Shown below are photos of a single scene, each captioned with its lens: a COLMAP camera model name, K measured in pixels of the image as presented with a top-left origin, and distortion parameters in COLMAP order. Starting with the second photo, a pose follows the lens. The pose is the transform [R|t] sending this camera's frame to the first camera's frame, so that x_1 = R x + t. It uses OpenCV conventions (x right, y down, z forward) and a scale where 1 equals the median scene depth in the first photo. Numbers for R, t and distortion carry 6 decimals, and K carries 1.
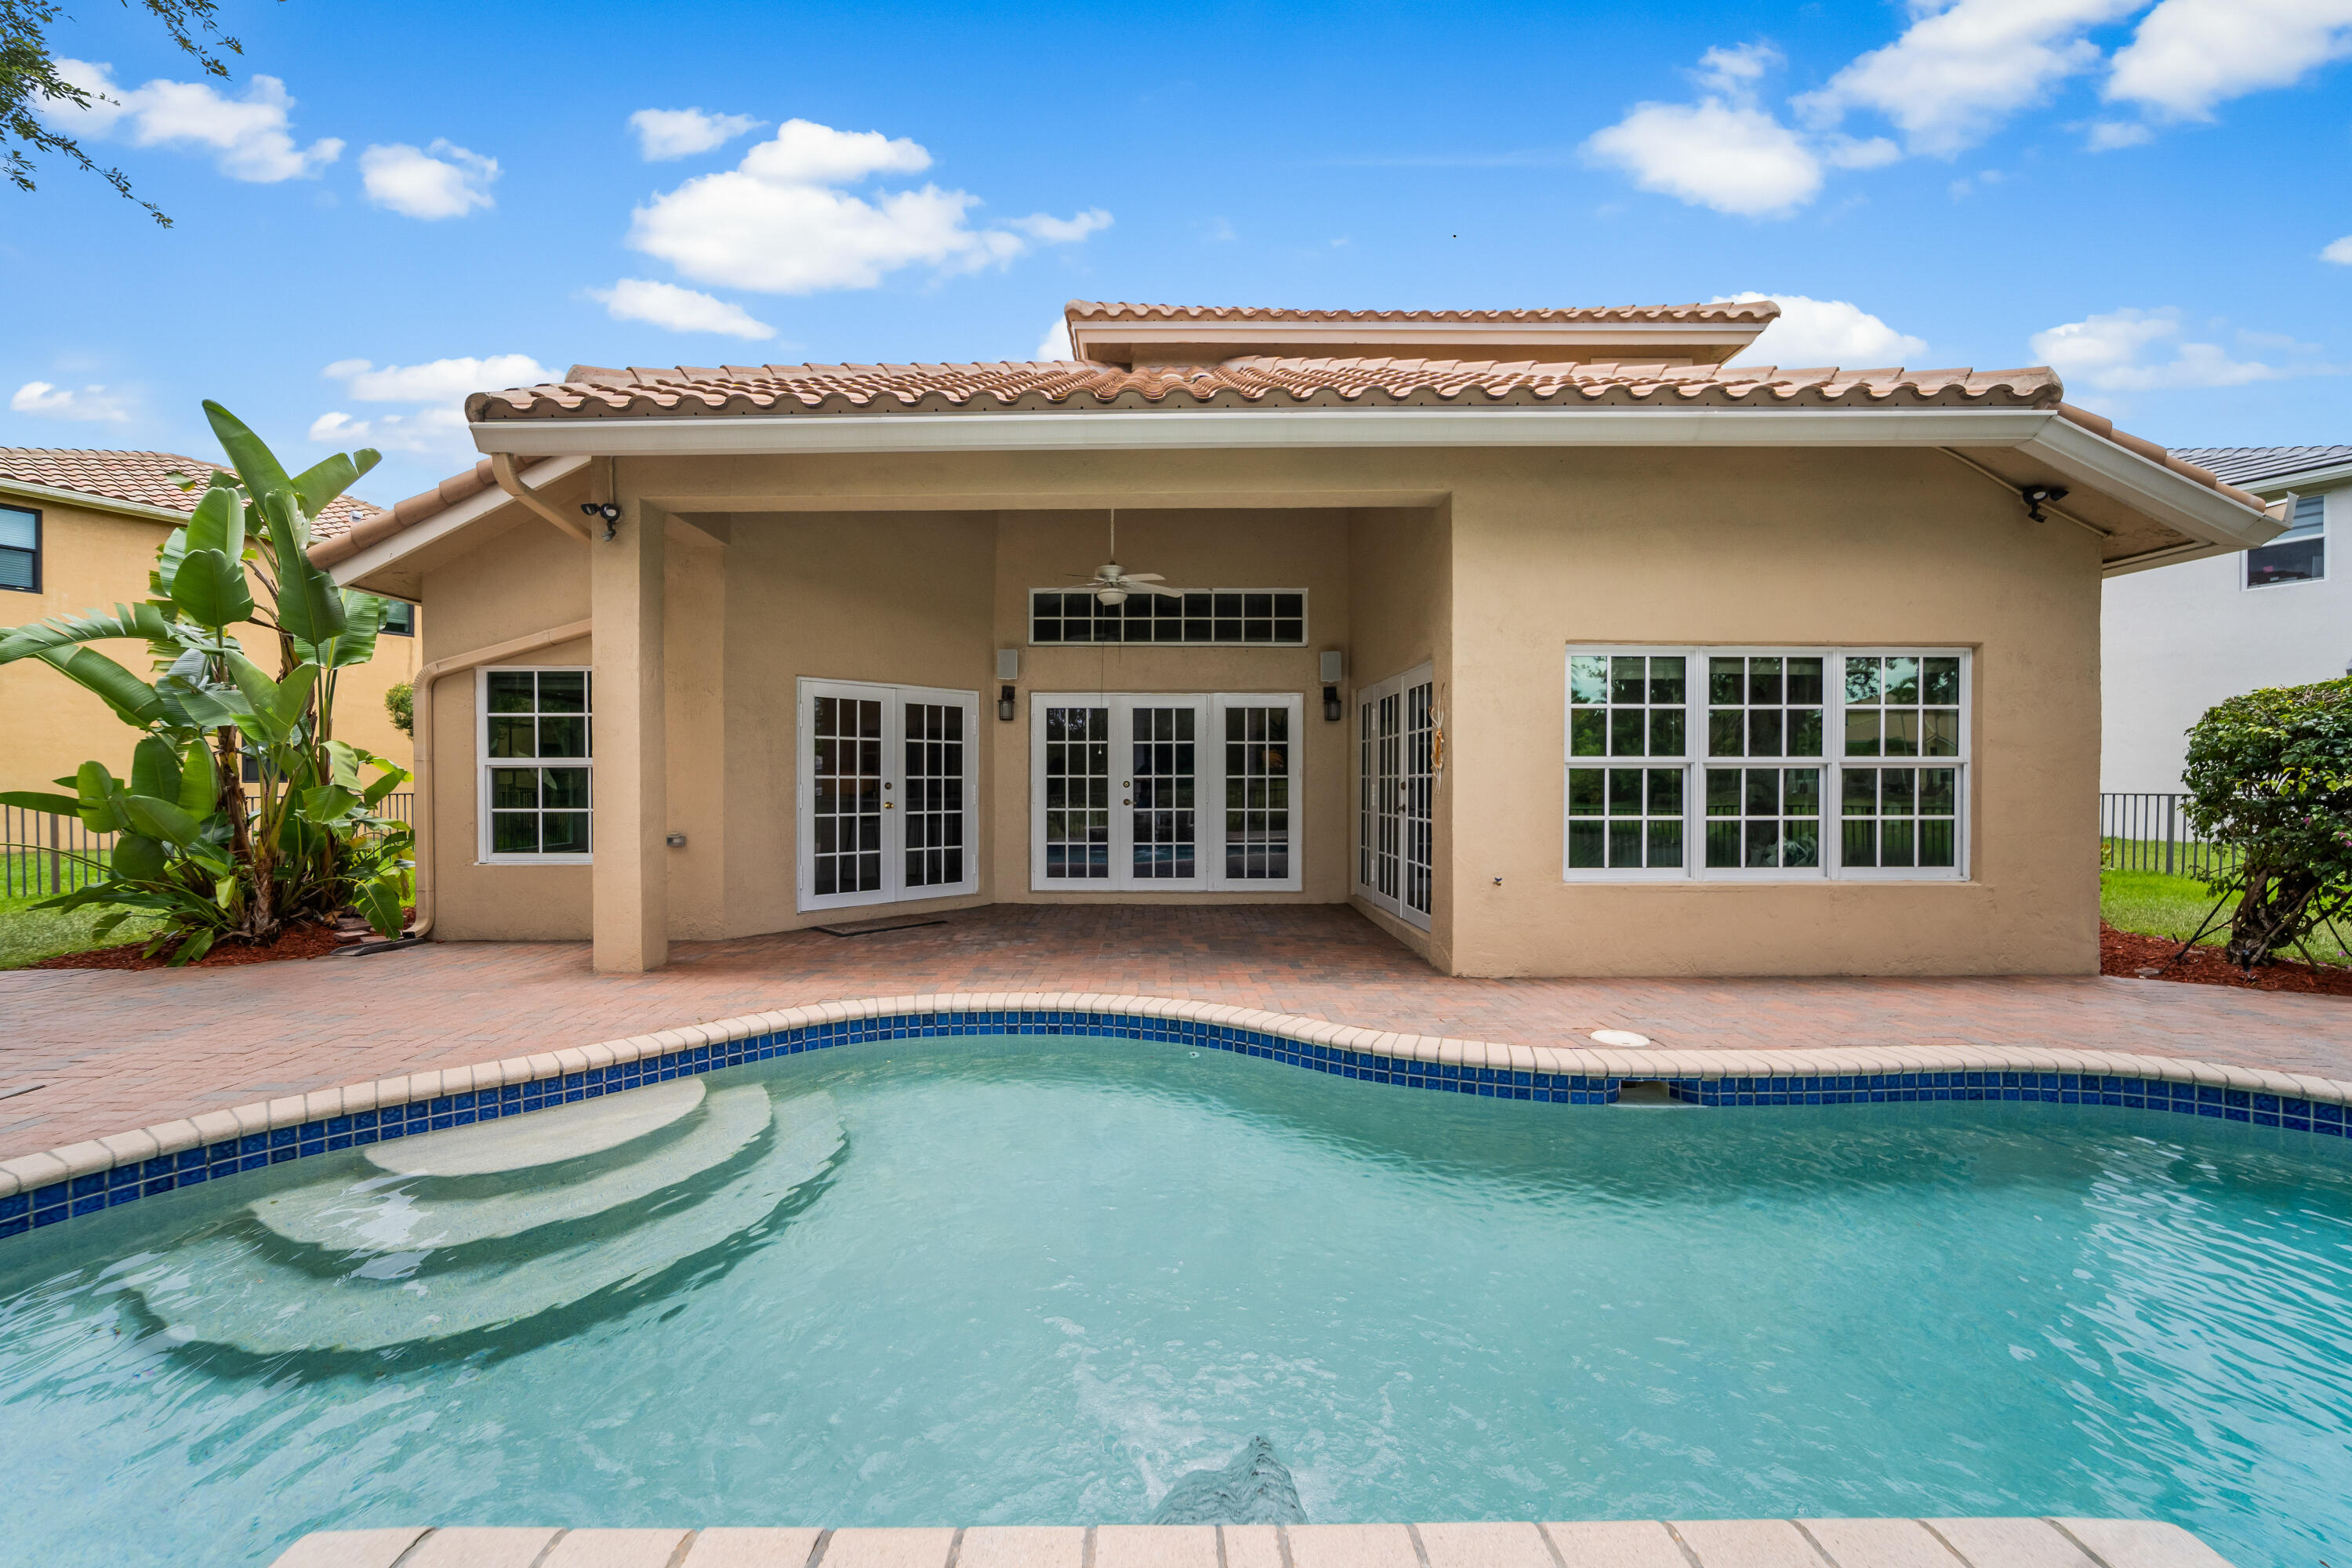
lens RADIAL K [[888.9, 0, 1148.0], [0, 888.9, 780.5], [0, 0, 1]] dist [-0.016428, 0.005318]
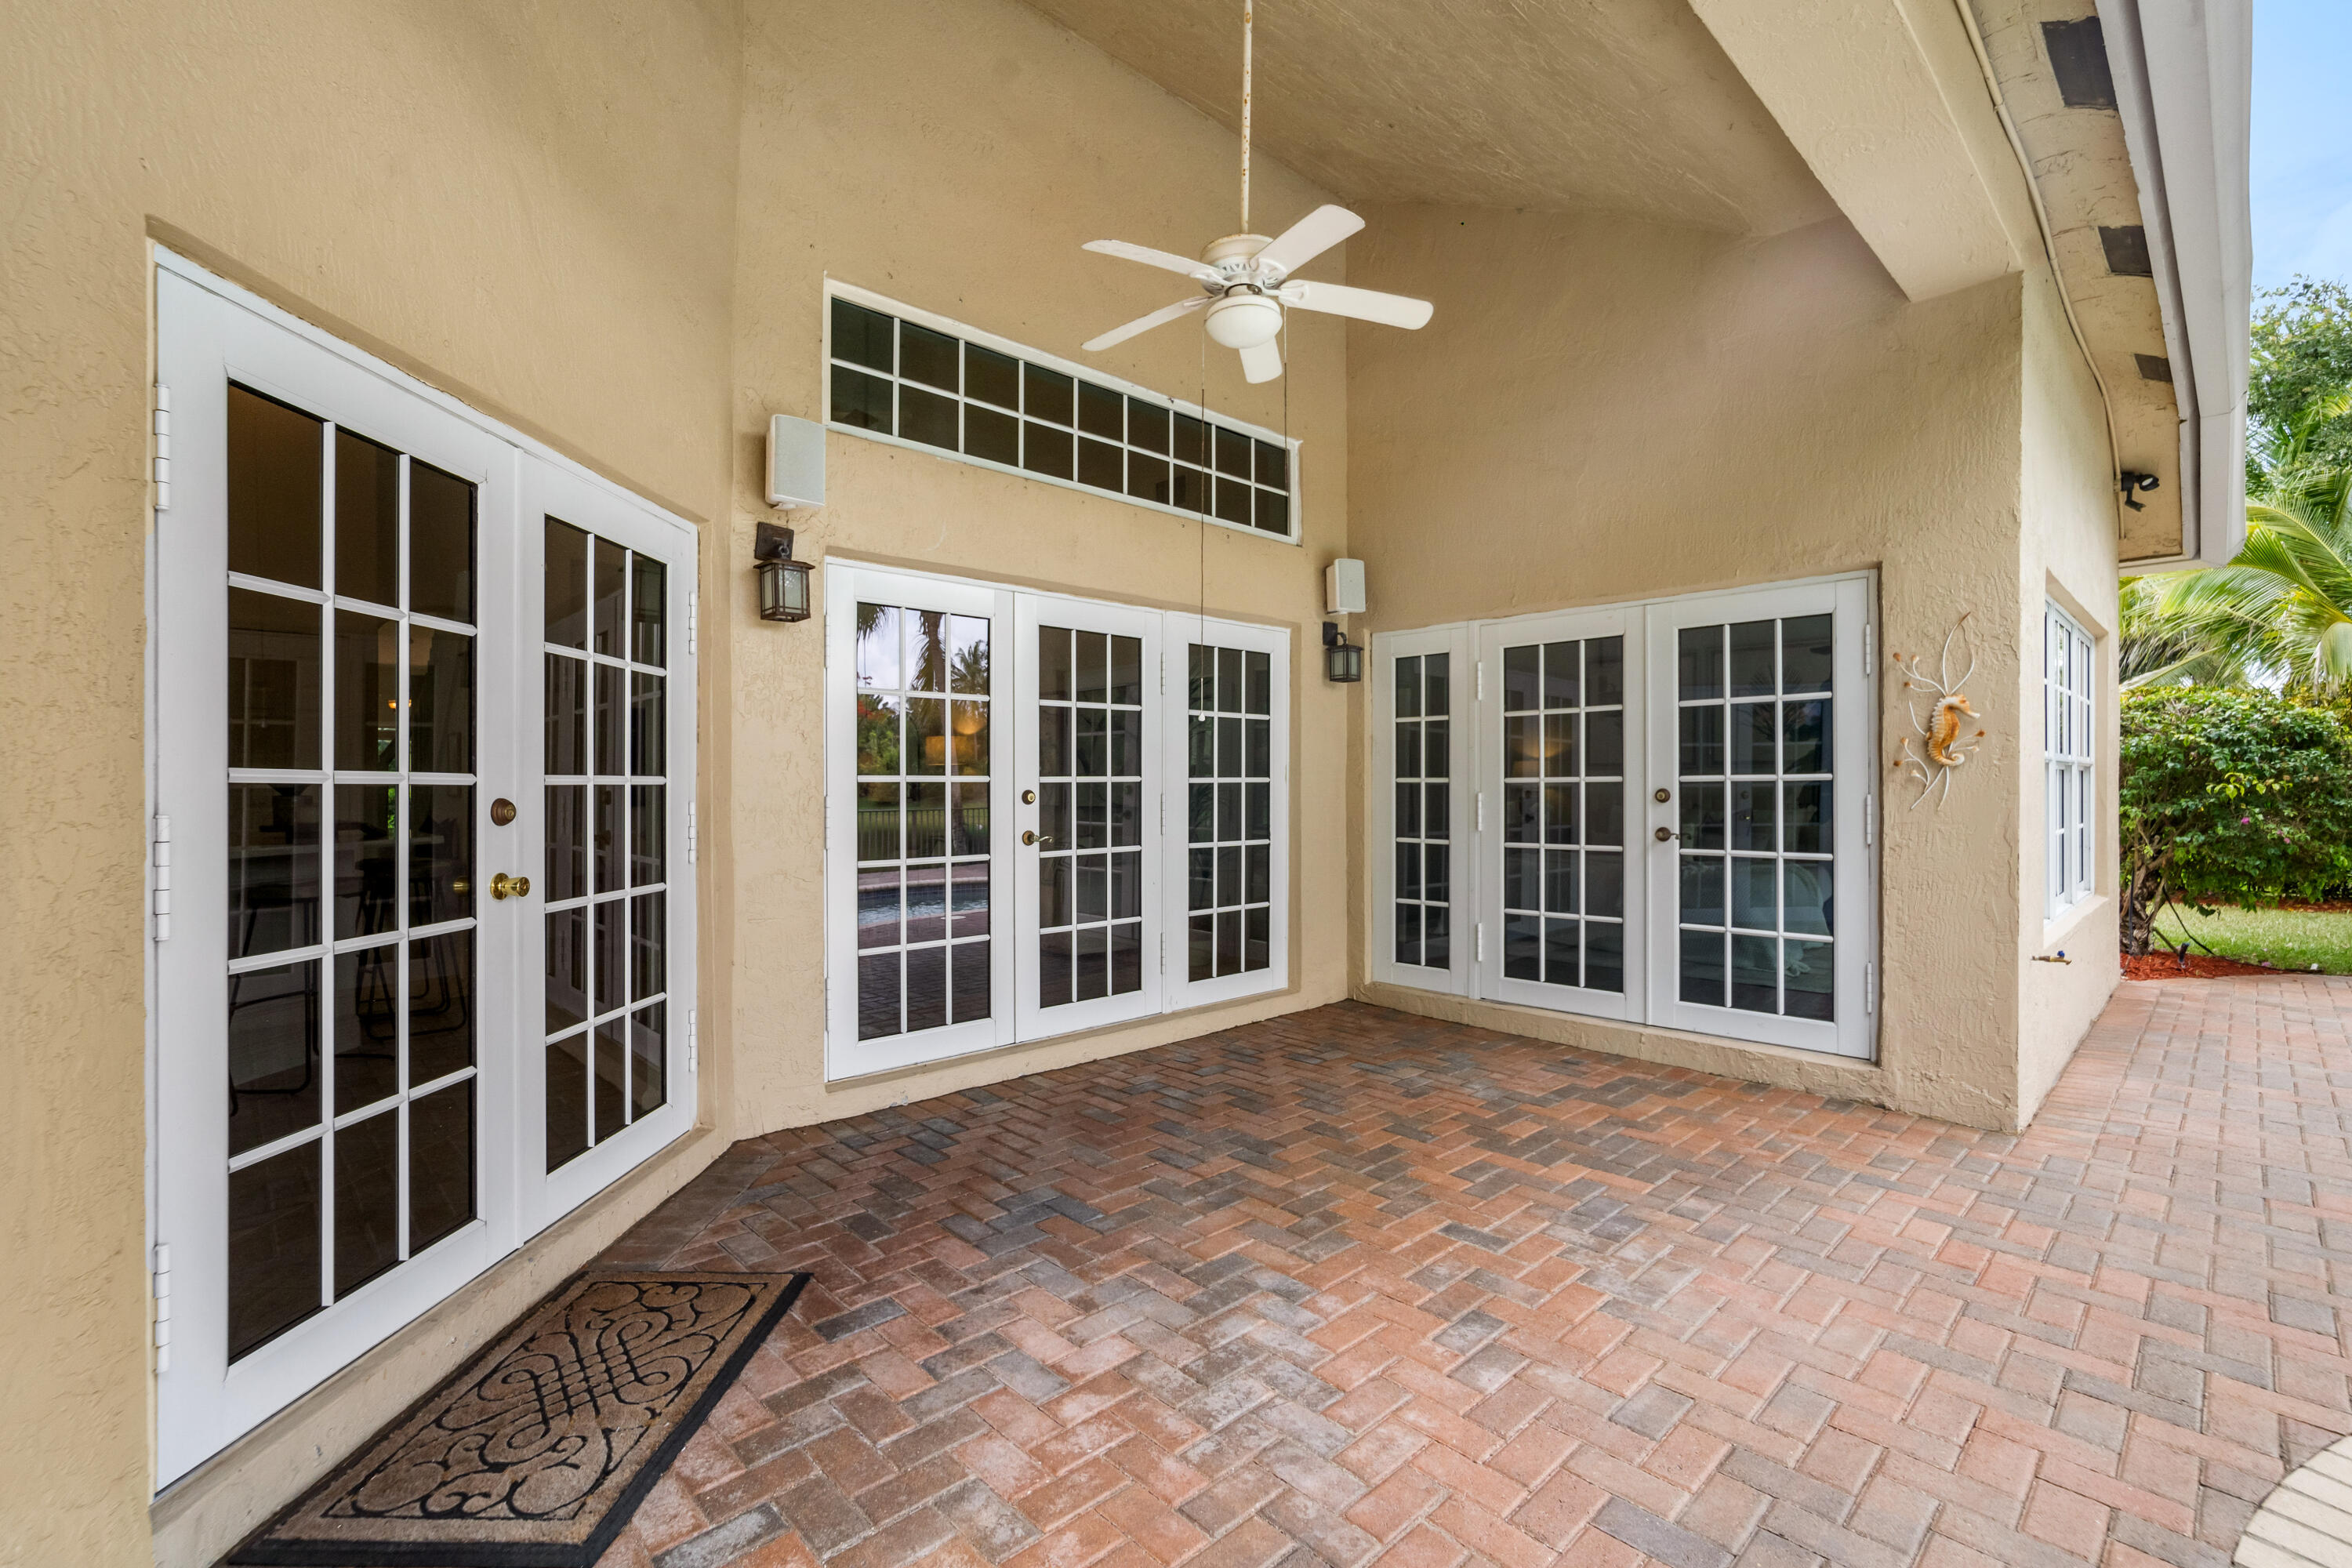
lens RADIAL K [[1032.3, 0, 1151.1], [0, 1032.3, 783.3], [0, 0, 1]] dist [-0.014529, 0.006717]
pose [[0.732825, -0.000609, 0.680417, -0.381222], [0.002791, 0.999994, -0.002110, -0.001617], [-0.680412, 0.003445, 0.732822, 0.690870]]
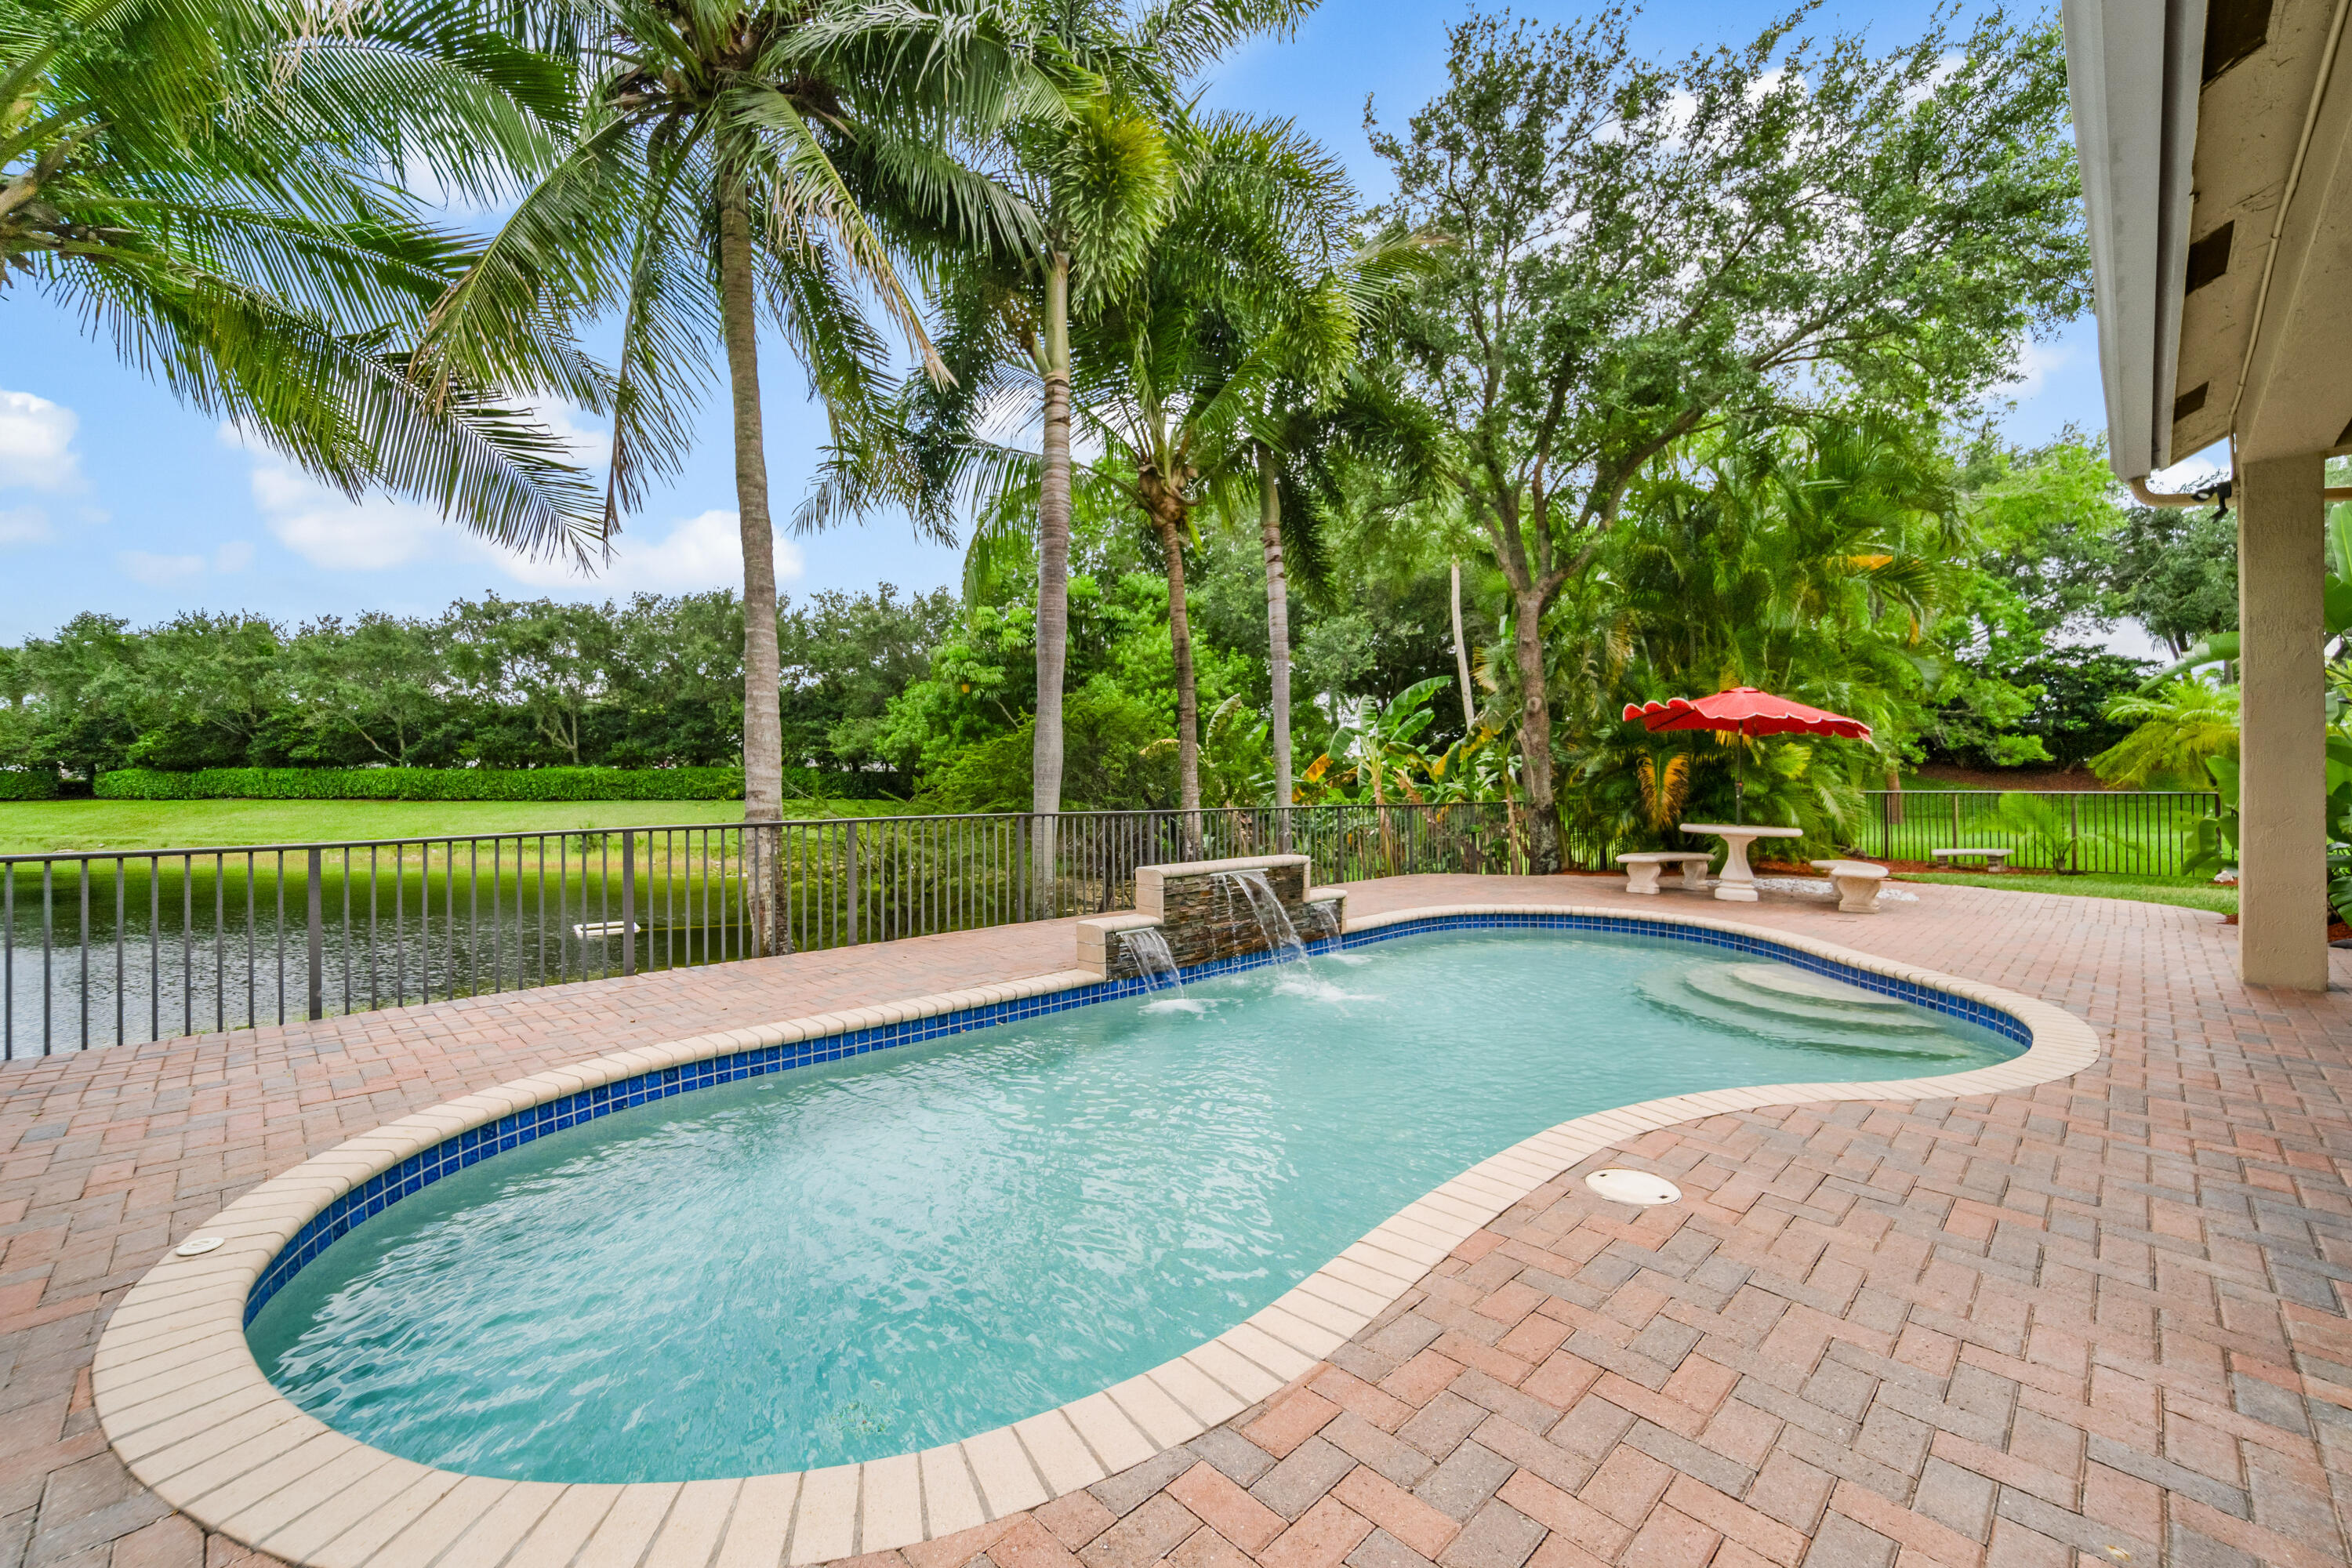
lens RADIAL K [[964.7, 0, 1162.6], [0, 964.7, 773.2], [0, 0, 1]] dist [-0.016409, 0.006222]
pose [[-0.715082, -0.002542, -0.699036, 0.694881], [-0.003125, 0.999995, -0.000440, 0.004467], [0.699034, 0.001870, -0.715086, 0.711299]]
